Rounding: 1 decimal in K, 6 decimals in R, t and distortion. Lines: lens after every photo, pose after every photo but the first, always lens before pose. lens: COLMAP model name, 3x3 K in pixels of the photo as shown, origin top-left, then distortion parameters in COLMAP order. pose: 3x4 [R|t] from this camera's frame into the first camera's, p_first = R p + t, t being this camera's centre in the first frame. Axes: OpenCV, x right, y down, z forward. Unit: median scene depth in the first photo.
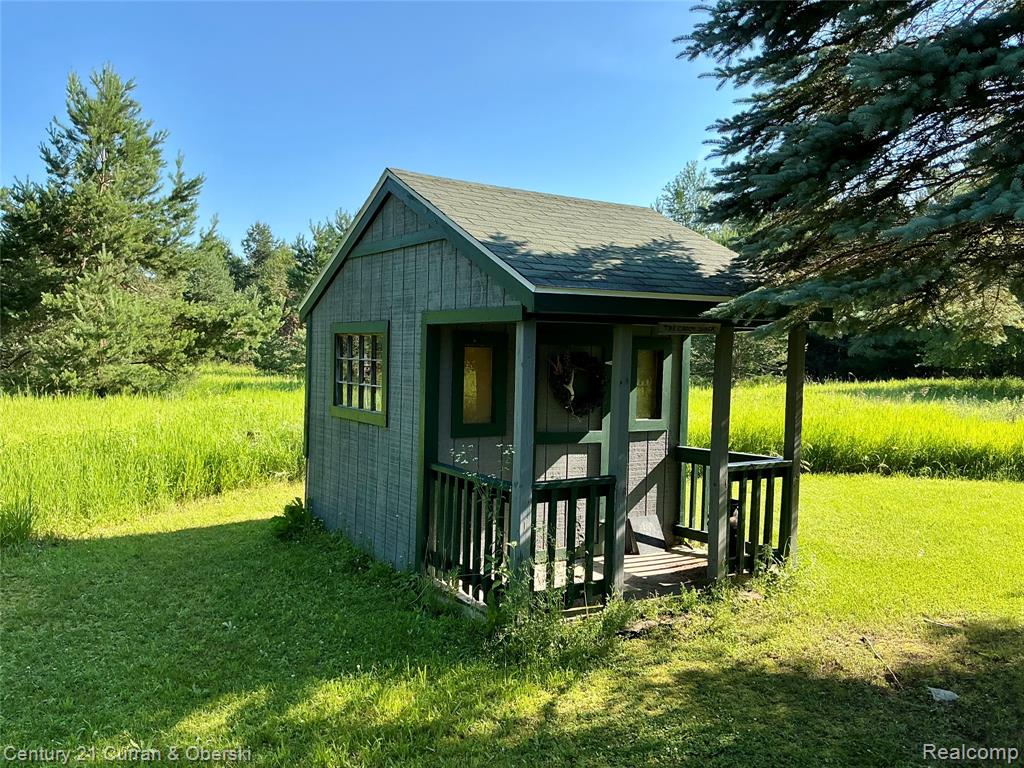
lens RADIAL K [[855.9, 0, 512.0], [0, 855.9, 384.0], [0, 0, 1]] dist [0.105131, -0.218194]
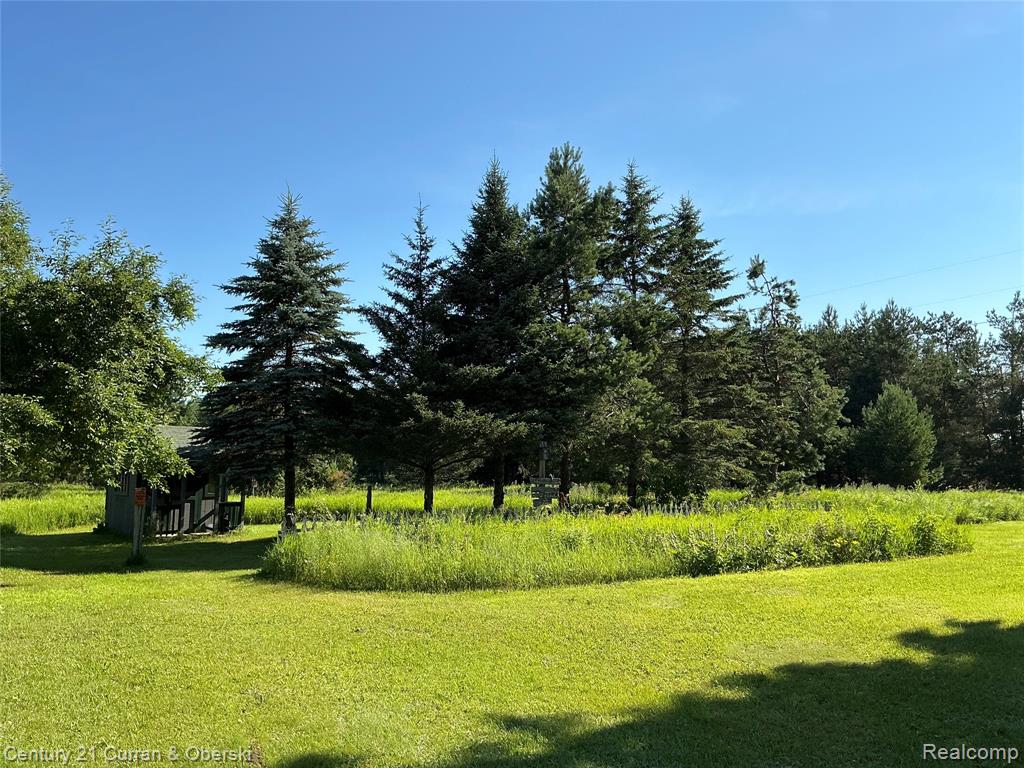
lens RADIAL K [[855.9, 0, 512.0], [0, 855.9, 384.0], [0, 0, 1]] dist [0.105131, -0.218194]
pose [[0.986657, 0.001108, 0.162807, 0.237995], [0.020162, 0.991448, -0.128934, 0.024092], [-0.161557, 0.130496, 0.978197, -0.803542]]
